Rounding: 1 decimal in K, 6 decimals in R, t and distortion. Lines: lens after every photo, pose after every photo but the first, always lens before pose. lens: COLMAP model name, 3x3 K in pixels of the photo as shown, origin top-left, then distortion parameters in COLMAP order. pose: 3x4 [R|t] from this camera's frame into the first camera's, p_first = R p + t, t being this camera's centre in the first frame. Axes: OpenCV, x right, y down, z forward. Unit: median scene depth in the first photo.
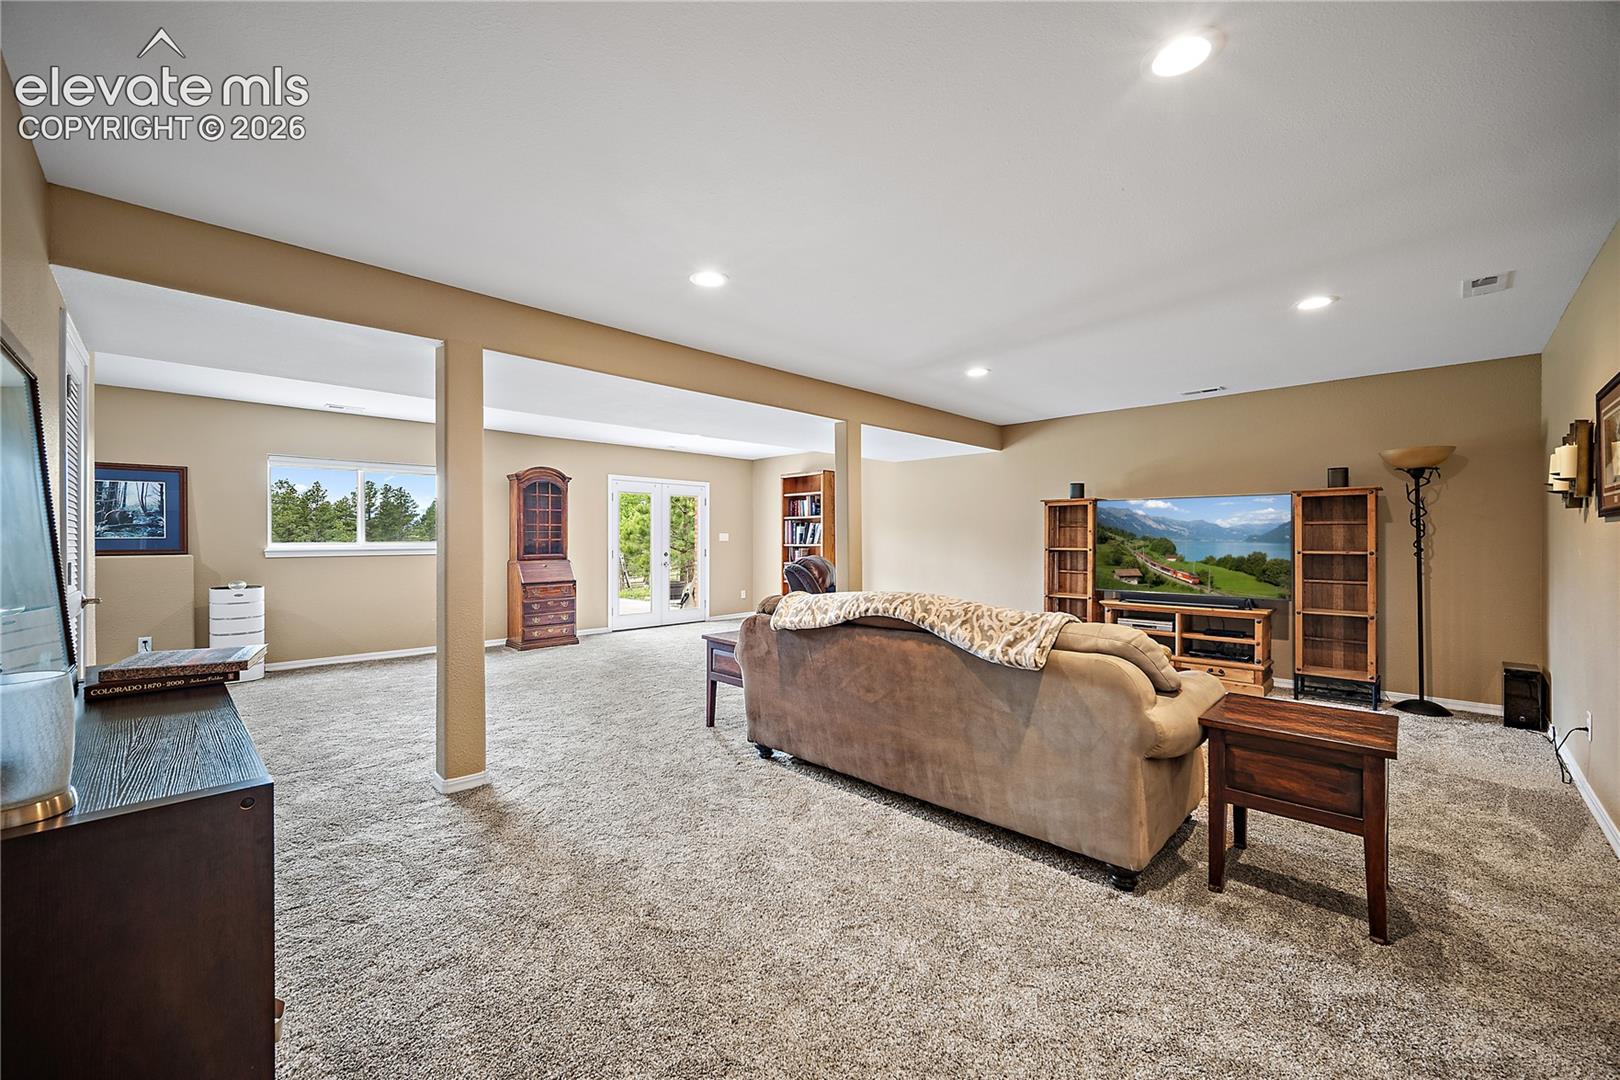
lens RADIAL K [[635.7, 0, 815.0], [0, 635.7, 542.6], [0, 0, 1]] dist [-0.000732, -0.001131]
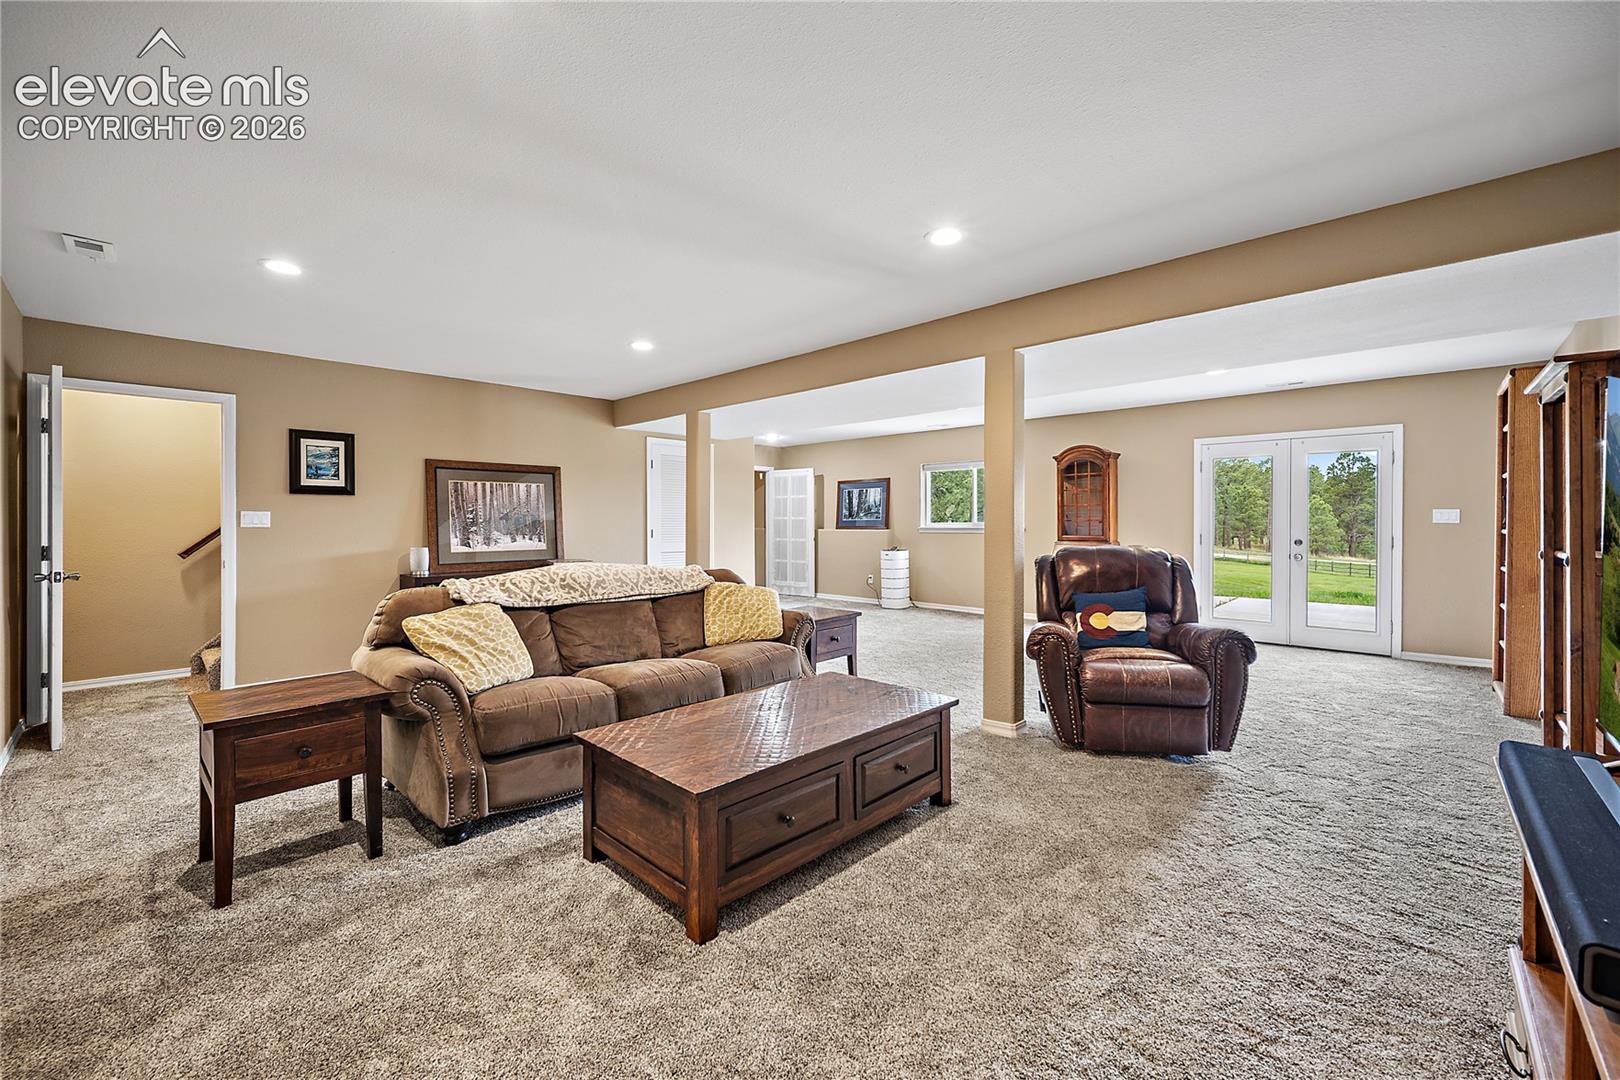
lens RADIAL K [[635.7, 0, 808.2], [0, 635.7, 528.0], [0, 0, 1]] dist [-0.000732, -0.001131]
pose [[0.027345, 0.015732, -0.999502, 0.596362], [-0.001531, 0.999876, 0.015696, -0.009367], [0.999625, 0.001101, 0.027366, 0.627346]]
